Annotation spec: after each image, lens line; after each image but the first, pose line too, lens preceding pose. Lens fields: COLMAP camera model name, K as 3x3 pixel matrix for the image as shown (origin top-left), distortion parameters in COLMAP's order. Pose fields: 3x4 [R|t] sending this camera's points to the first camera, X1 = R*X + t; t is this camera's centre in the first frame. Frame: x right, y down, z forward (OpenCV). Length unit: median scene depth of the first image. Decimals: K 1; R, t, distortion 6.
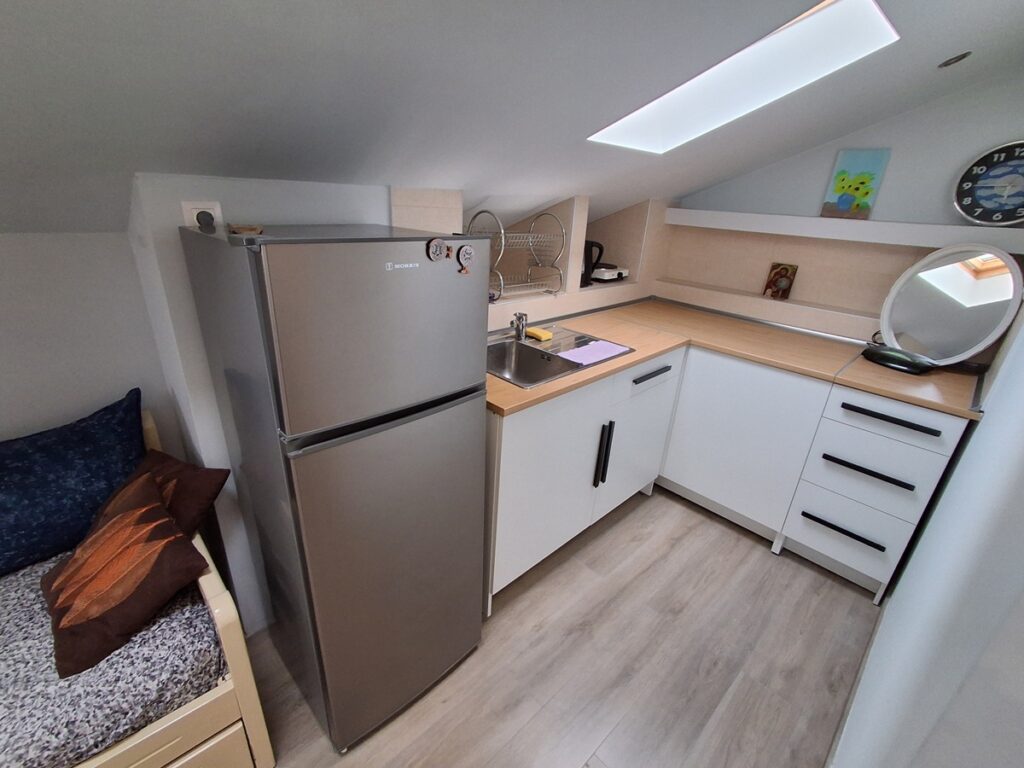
lens RADIAL K [[468.9, 0, 512.0], [0, 468.9, 384.0], [0, 0, 1]] dist [-0.002074, -0.004687]
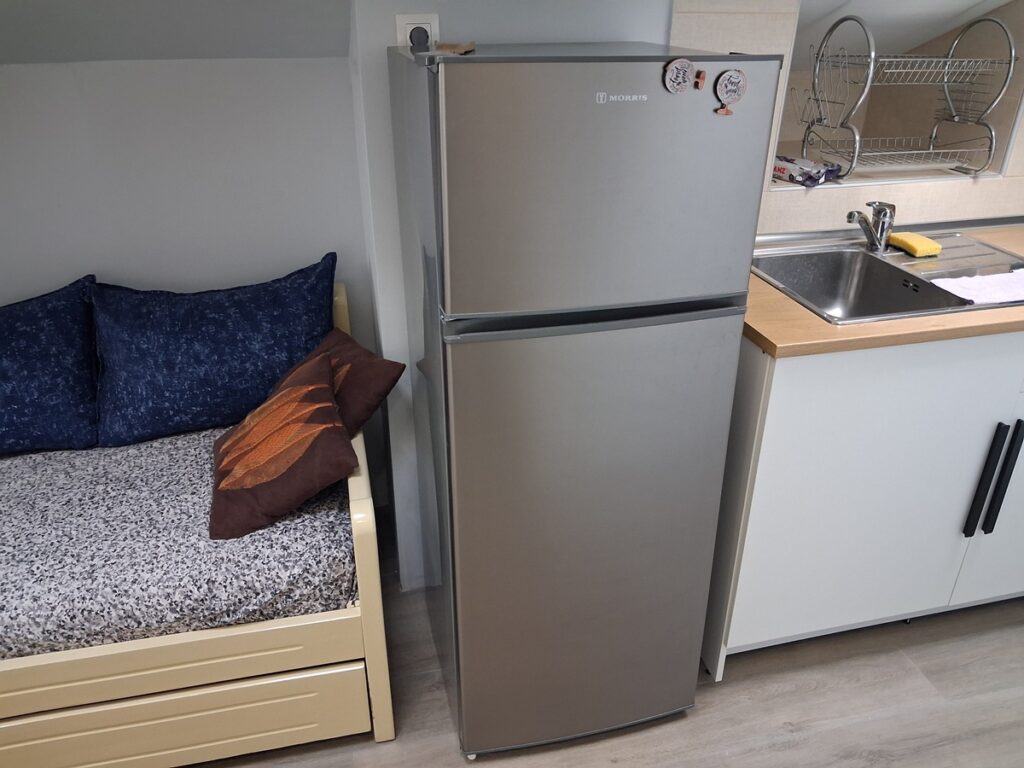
lens RADIAL K [[809.4, 0, 512.0], [0, 809.4, 384.0], [0, 0, 1]] dist [-0.011439, -0.001554]
pose [[0.862332, 0.183721, -0.471838, 0.229199], [-0.154856, 0.982894, 0.099696, 0.060930], [0.482083, -0.012904, 0.876031, -0.117665]]
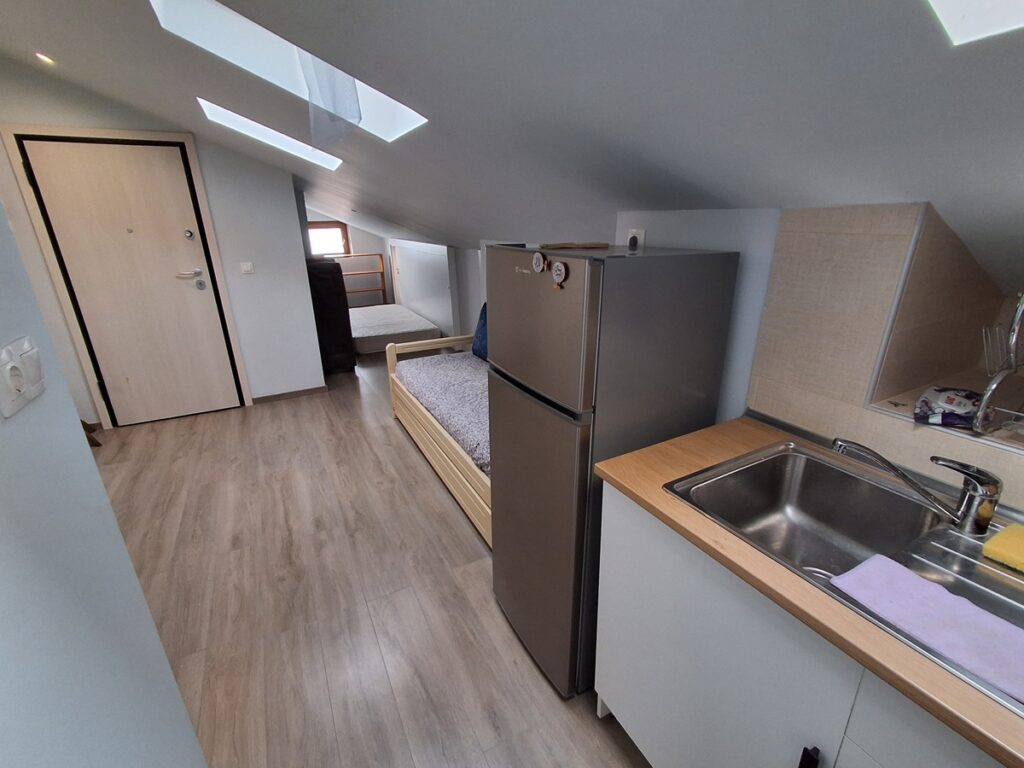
lens RADIAL K [[468.9, 0, 512.0], [0, 468.9, 384.0], [0, 0, 1]] dist [-0.002074, -0.004687]
pose [[-0.282400, 0.274773, -0.919103, 0.895484], [-0.365242, 0.855142, 0.367874, -0.380496], [0.887045, 0.439583, -0.141134, 1.091913]]
